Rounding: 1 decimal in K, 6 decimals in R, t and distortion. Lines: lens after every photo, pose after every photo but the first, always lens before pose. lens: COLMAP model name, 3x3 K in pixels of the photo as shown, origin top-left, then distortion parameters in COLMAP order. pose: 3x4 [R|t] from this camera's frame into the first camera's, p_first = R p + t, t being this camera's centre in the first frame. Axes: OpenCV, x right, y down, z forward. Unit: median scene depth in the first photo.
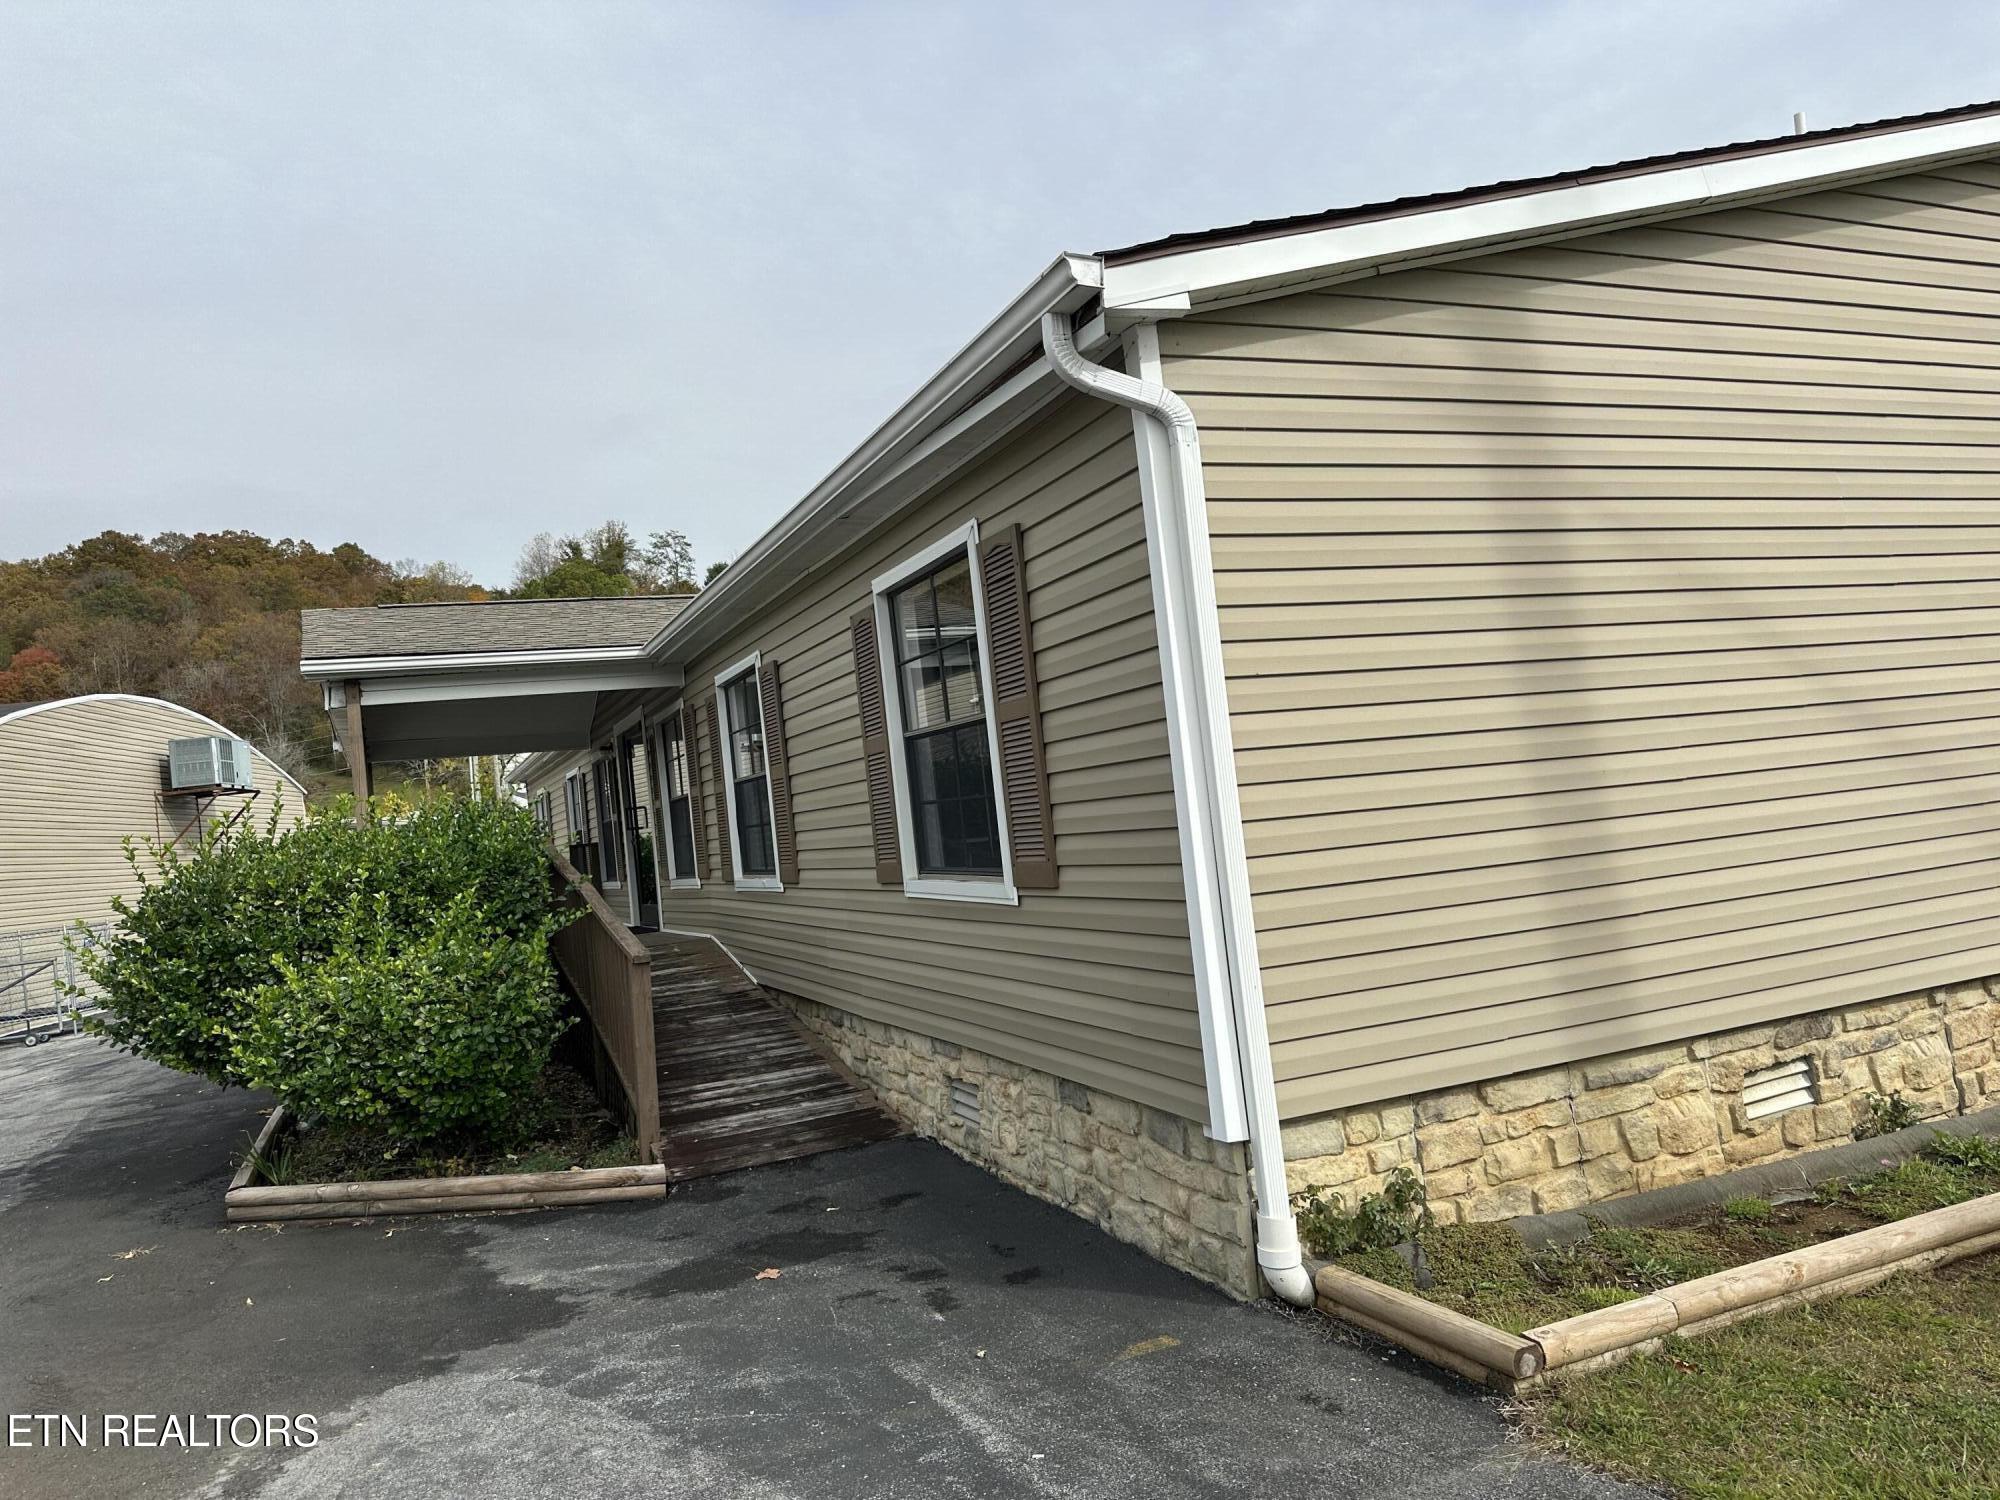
lens RADIAL K [[1413.5, 0, 997.5], [0, 1413.5, 744.1], [0, 0, 1]] dist [0.052932, -0.073457]
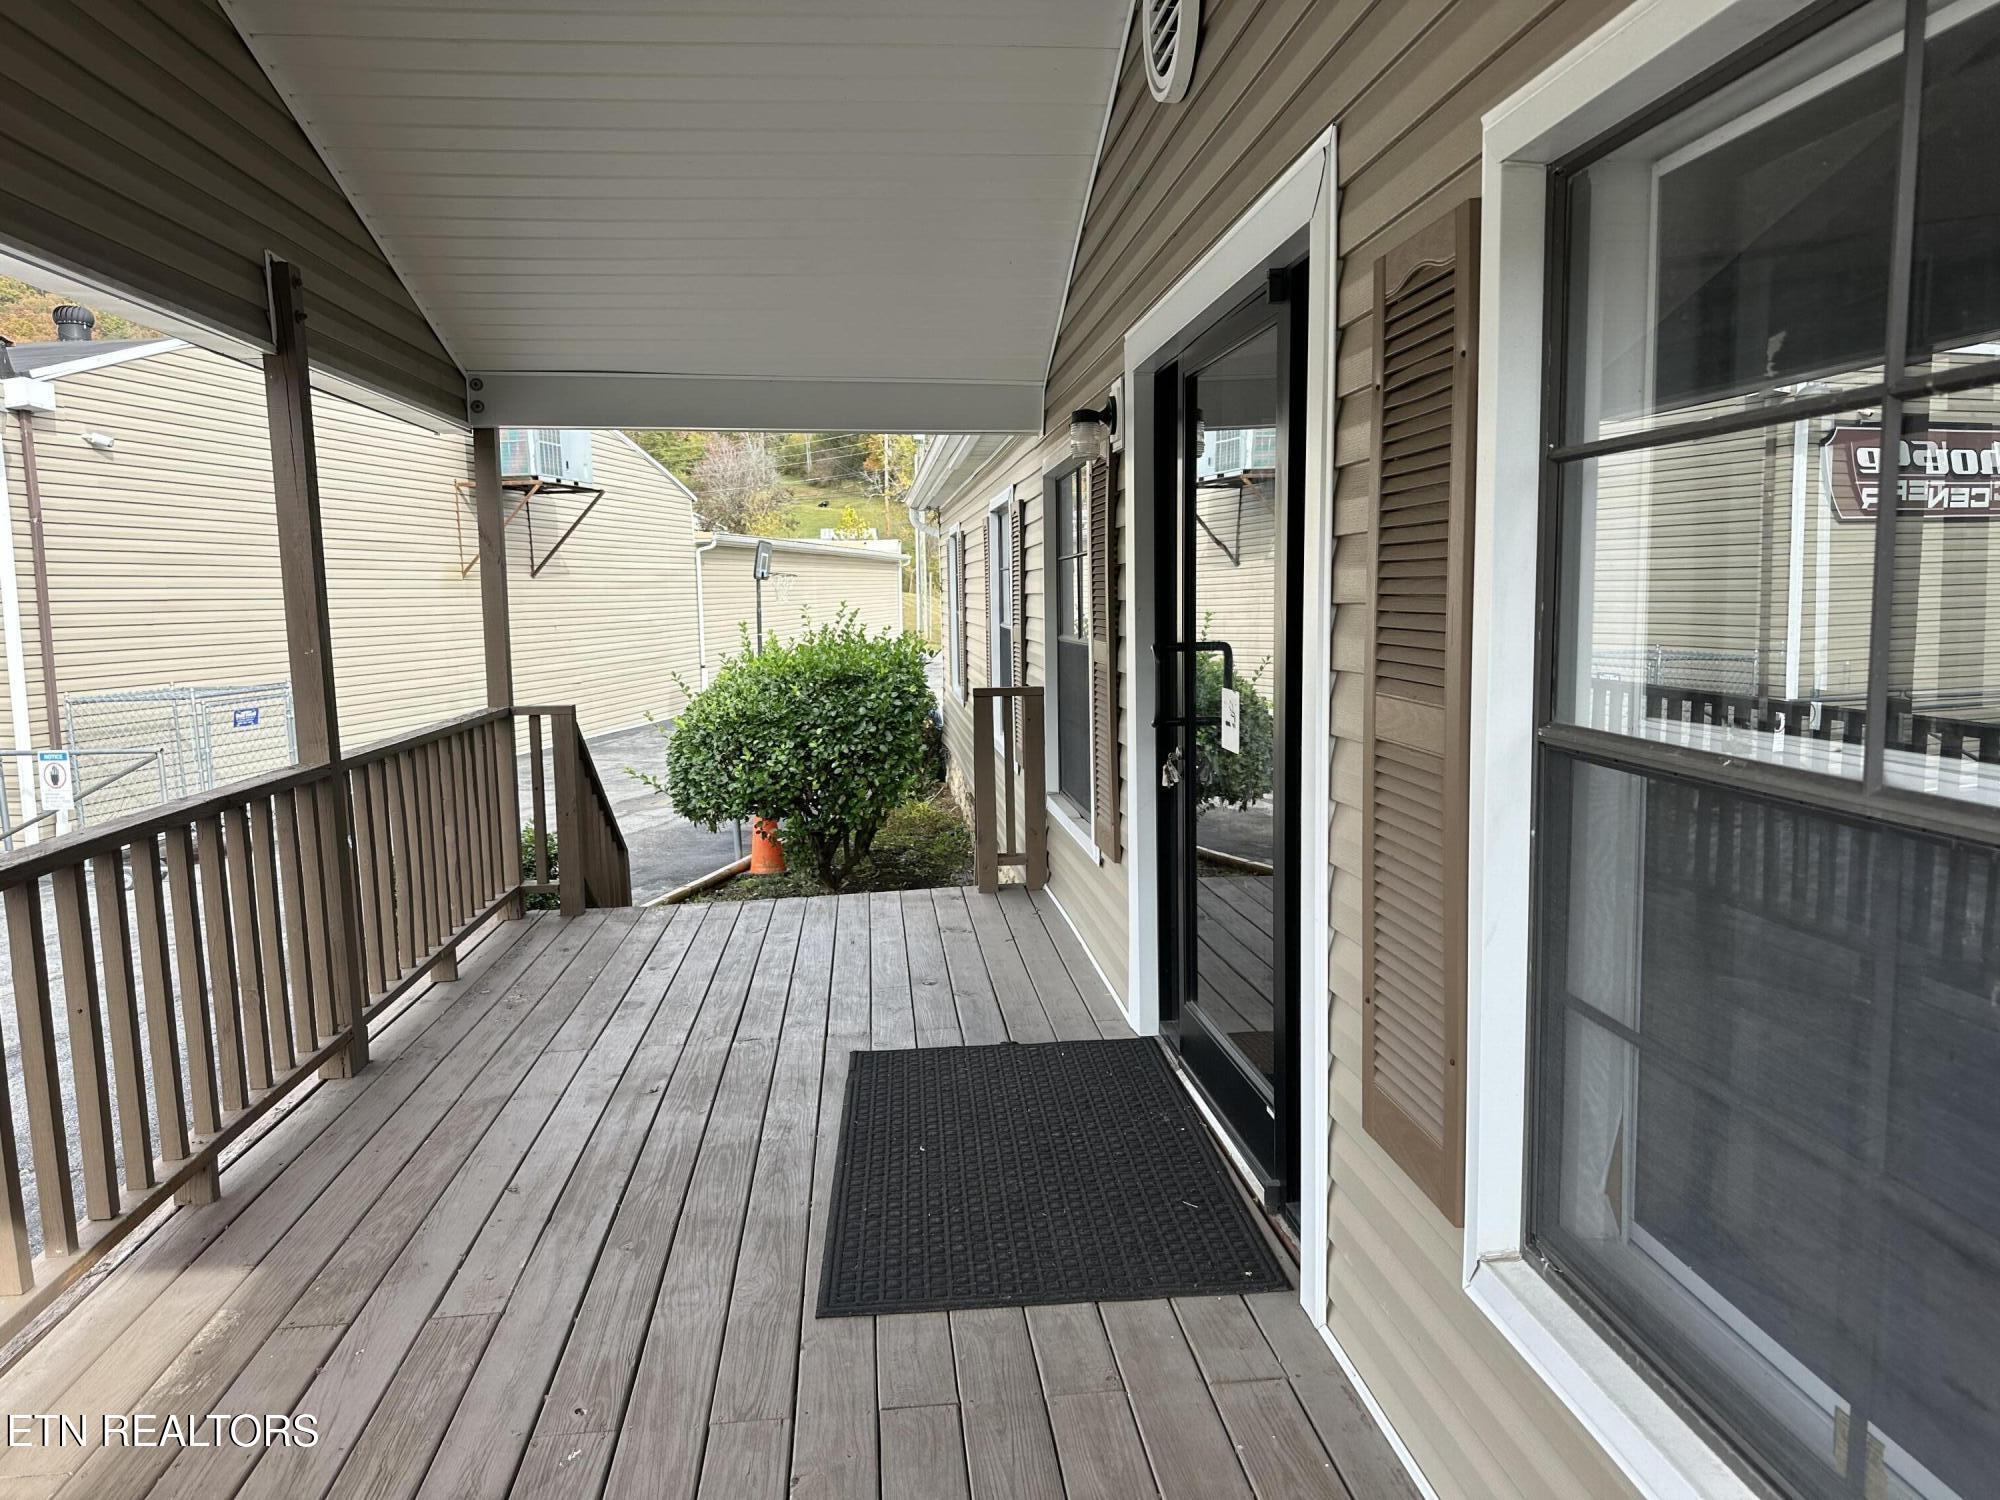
lens RADIAL K [[1413.5, 0, 1003.2], [0, 1413.5, 752.3], [0, 0, 1]] dist [0.052932, -0.073457]
pose [[0.950283, 0.126404, -0.284576, -0.178004], [-0.071825, 0.978235, 0.194673, 0.013280], [0.302990, -0.164555, 0.938679, 0.624392]]
